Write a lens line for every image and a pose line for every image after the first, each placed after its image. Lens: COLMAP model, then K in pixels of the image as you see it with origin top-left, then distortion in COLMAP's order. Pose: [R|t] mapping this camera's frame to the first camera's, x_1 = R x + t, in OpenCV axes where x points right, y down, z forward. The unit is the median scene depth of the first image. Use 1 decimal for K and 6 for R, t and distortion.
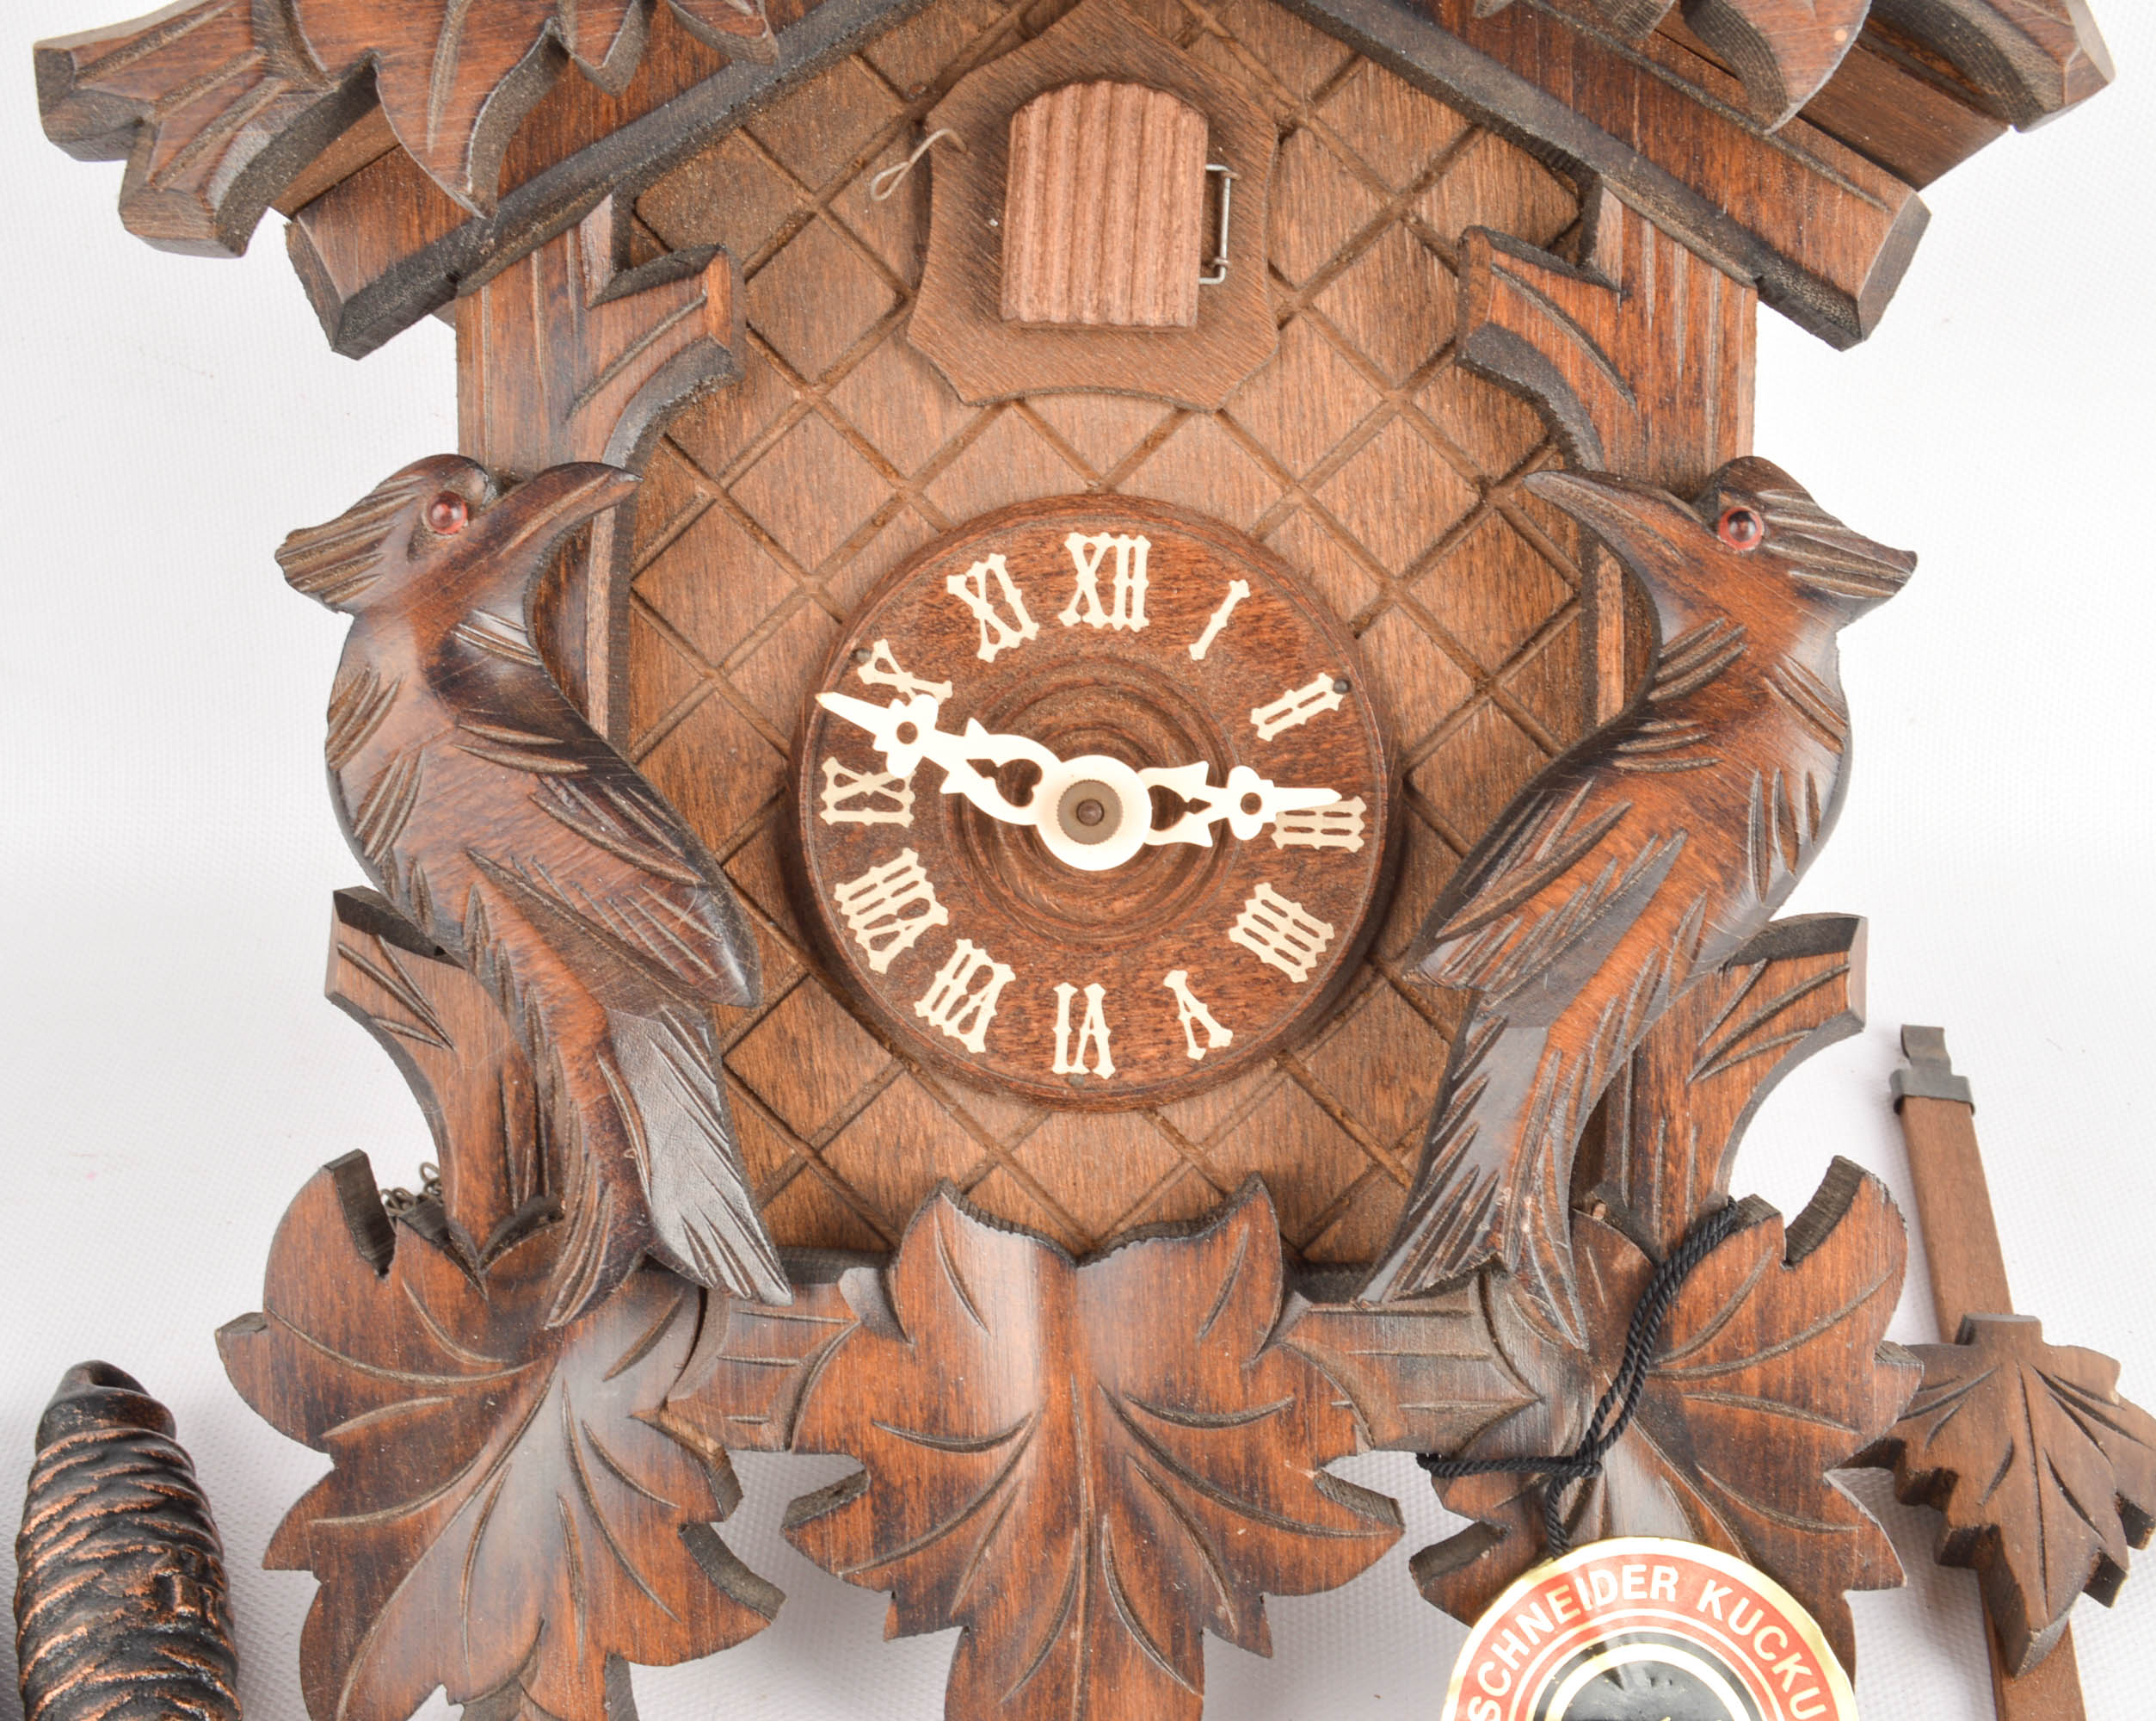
lens RADIAL K [[2794.1, 0, 1078.0], [0, 2794.1, 860.5], [0, 0, 1]] dist [-0.042145, -0.043187]
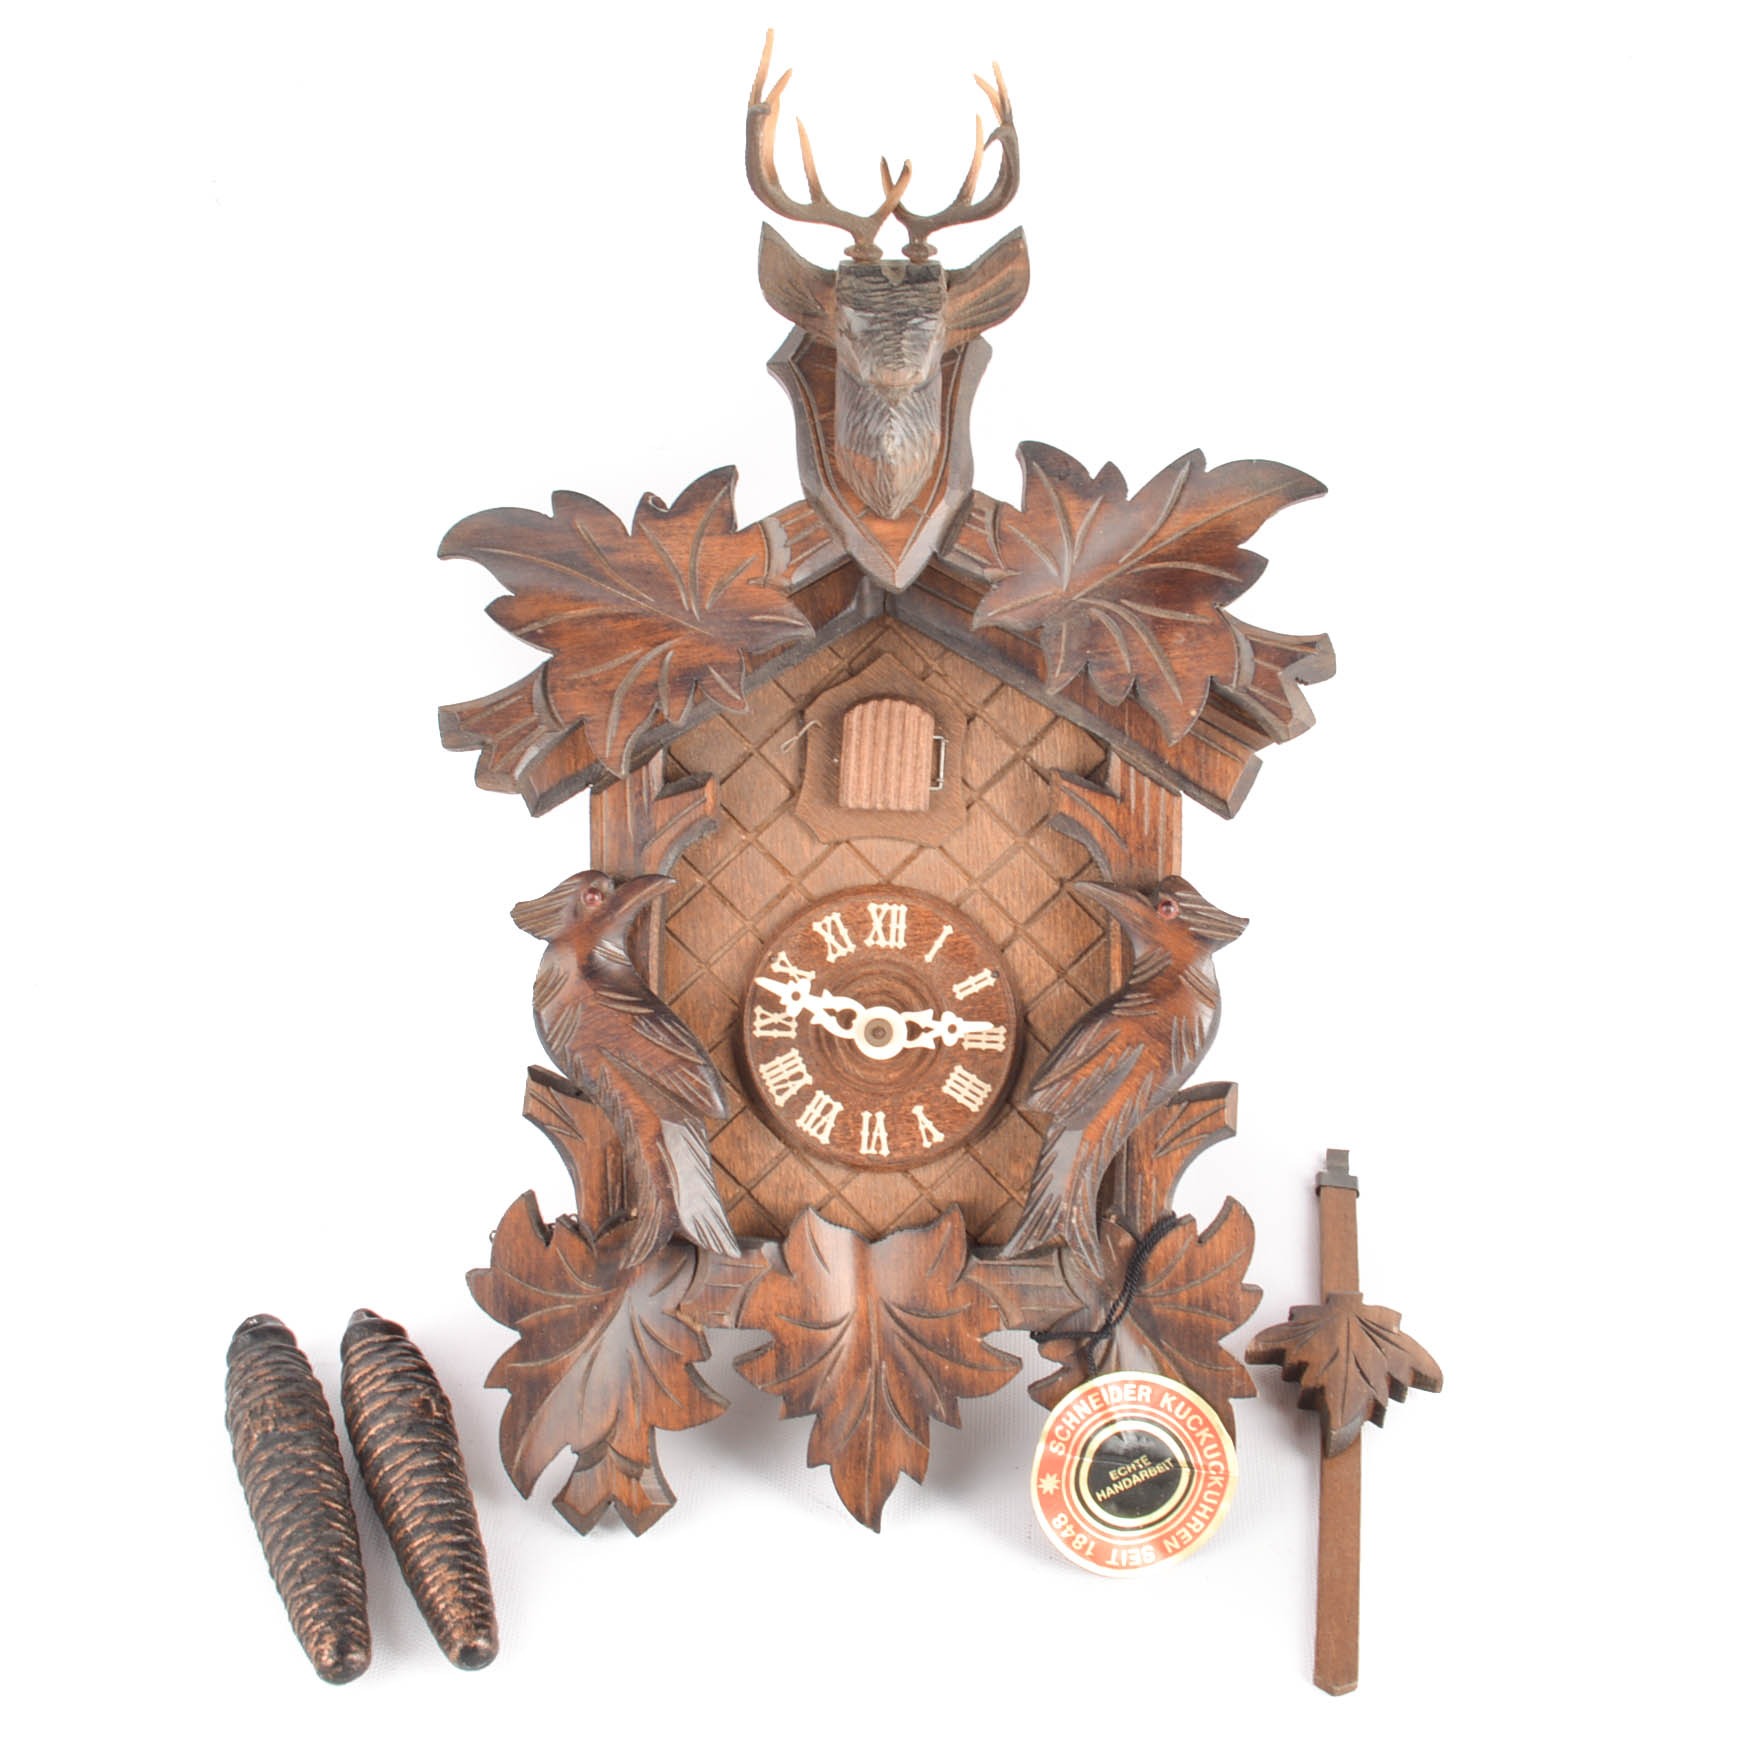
lens RADIAL K [[2857.4, 0, 879.0], [0, 2857.4, 879.0], [0, 0, 1]] dist [-0.050207, -0.007064]
pose [[0.999937, 0.006657, 0.008992, -0.015907], [-0.006101, 0.998146, -0.060559, -0.001673], [-0.009378, 0.060501, 0.998124, -1.213989]]
